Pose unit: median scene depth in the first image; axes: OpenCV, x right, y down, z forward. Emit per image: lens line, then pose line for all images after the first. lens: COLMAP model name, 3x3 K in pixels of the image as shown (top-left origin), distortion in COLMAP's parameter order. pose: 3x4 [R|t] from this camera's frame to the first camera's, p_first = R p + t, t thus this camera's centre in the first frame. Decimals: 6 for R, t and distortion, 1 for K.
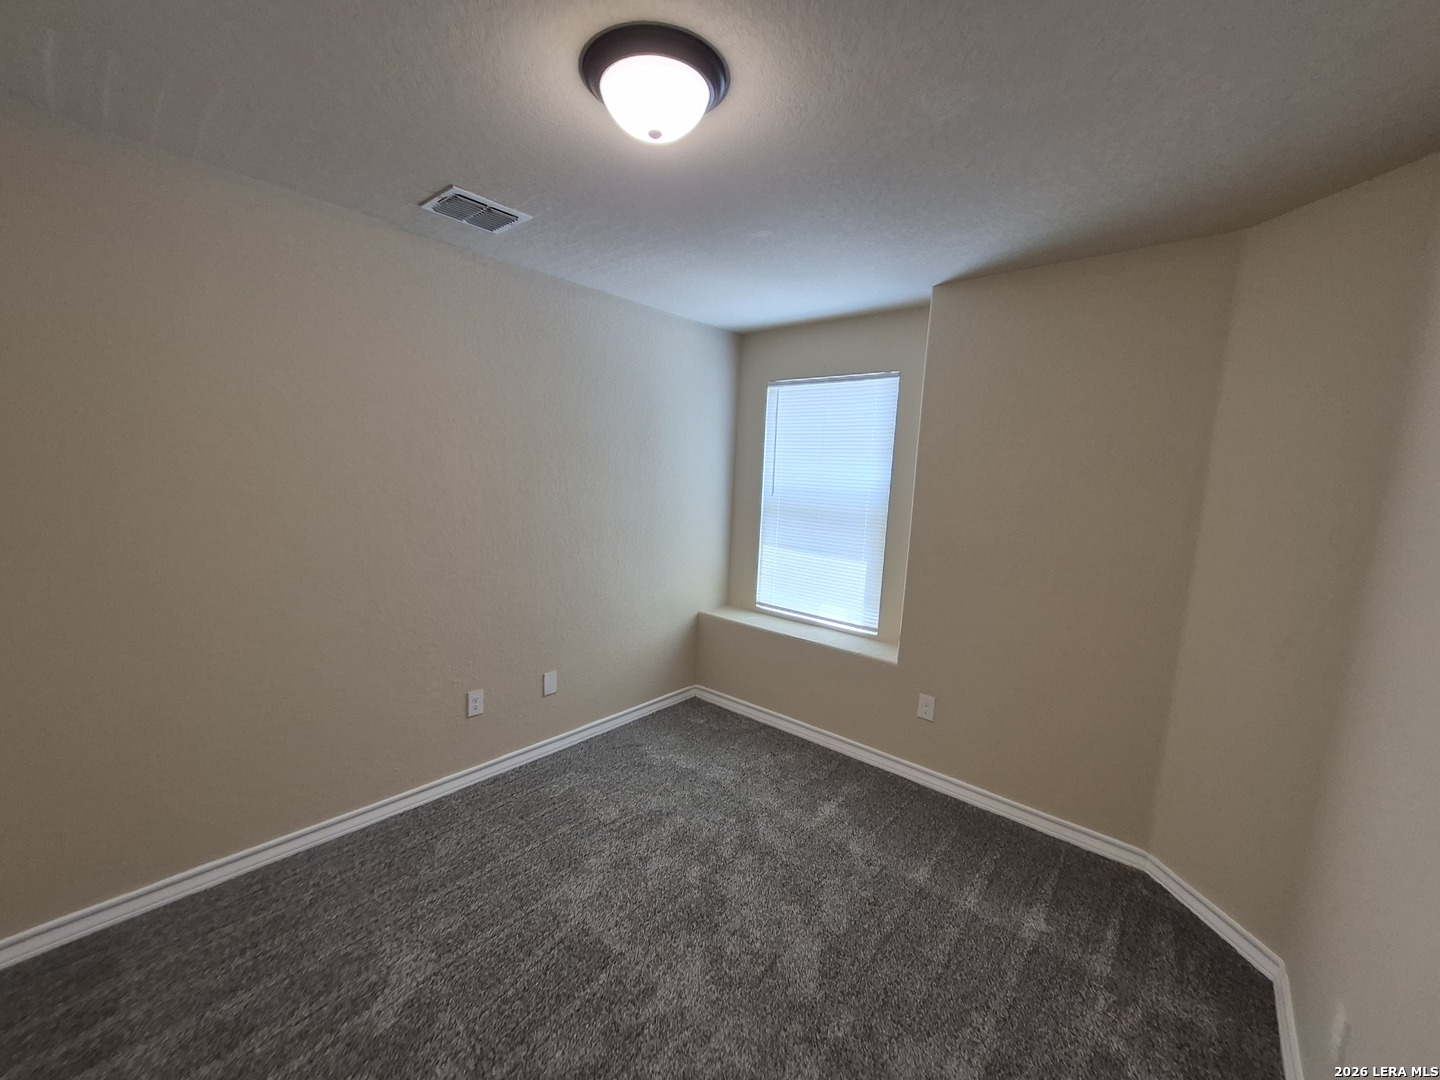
lens RADIAL K [[574.9, 0, 707.2], [0, 574.9, 547.8], [0, 0, 1]] dist [-0.000491, 0.000443]
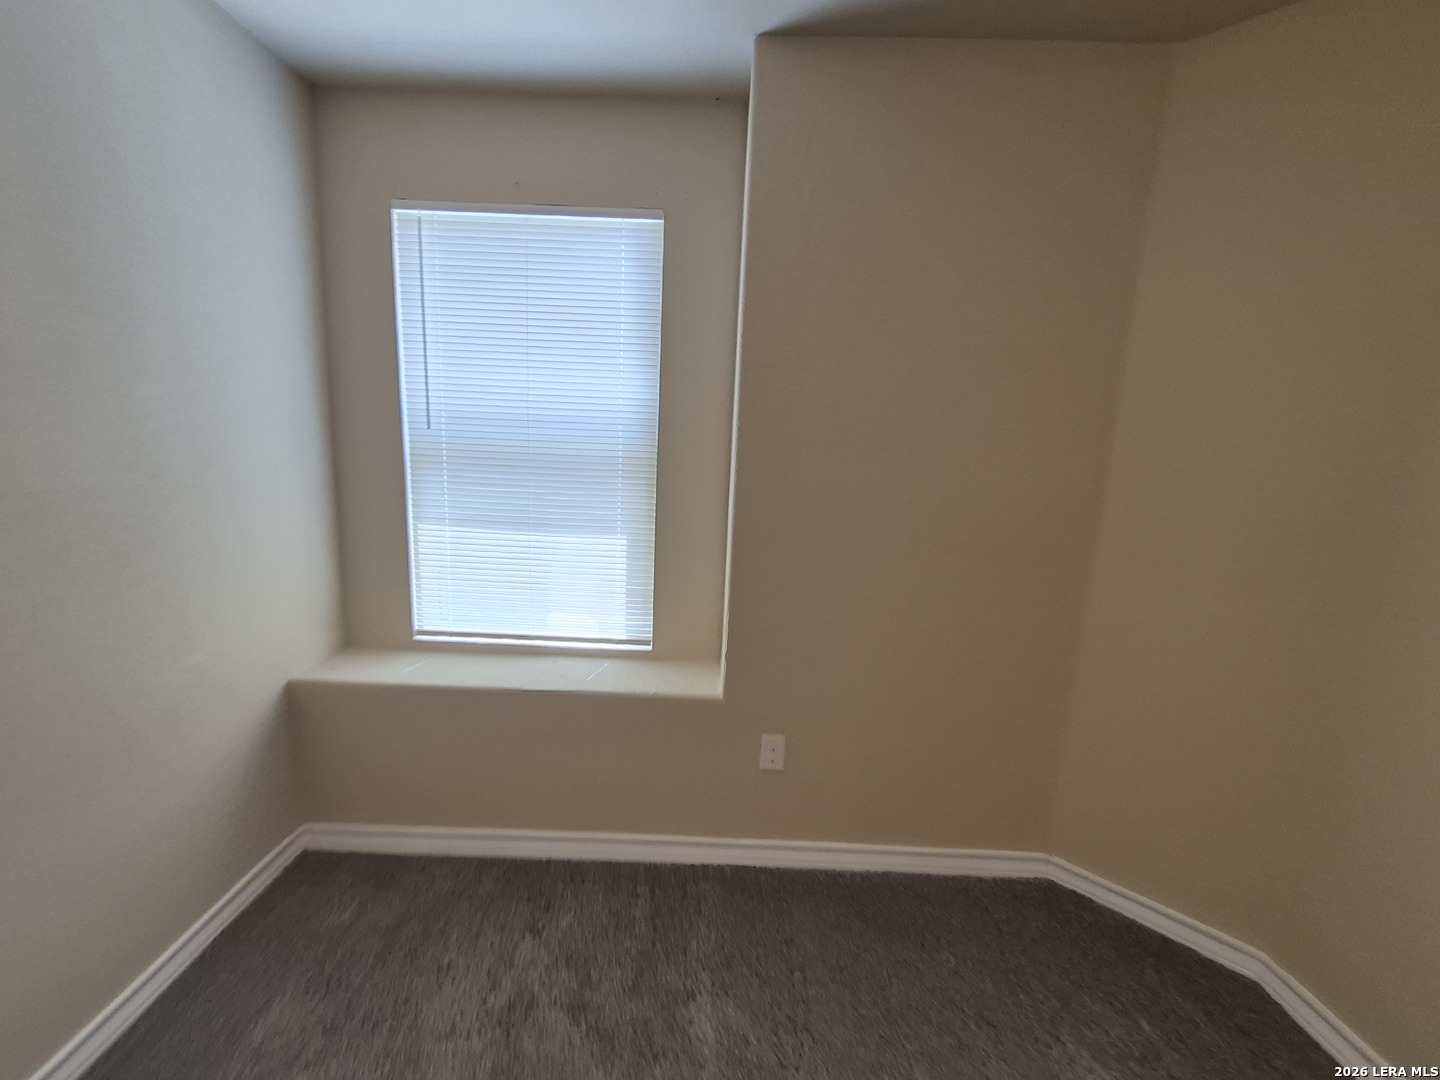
lens RADIAL K [[574.9, 0, 707.2], [0, 574.9, 547.8], [0, 0, 1]] dist [-0.000491, 0.000443]
pose [[0.757169, -0.130631, 0.640024, -0.047134], [0.080457, 0.990990, 0.107082, -0.020627], [-0.648245, -0.029585, 0.760857, 0.457514]]
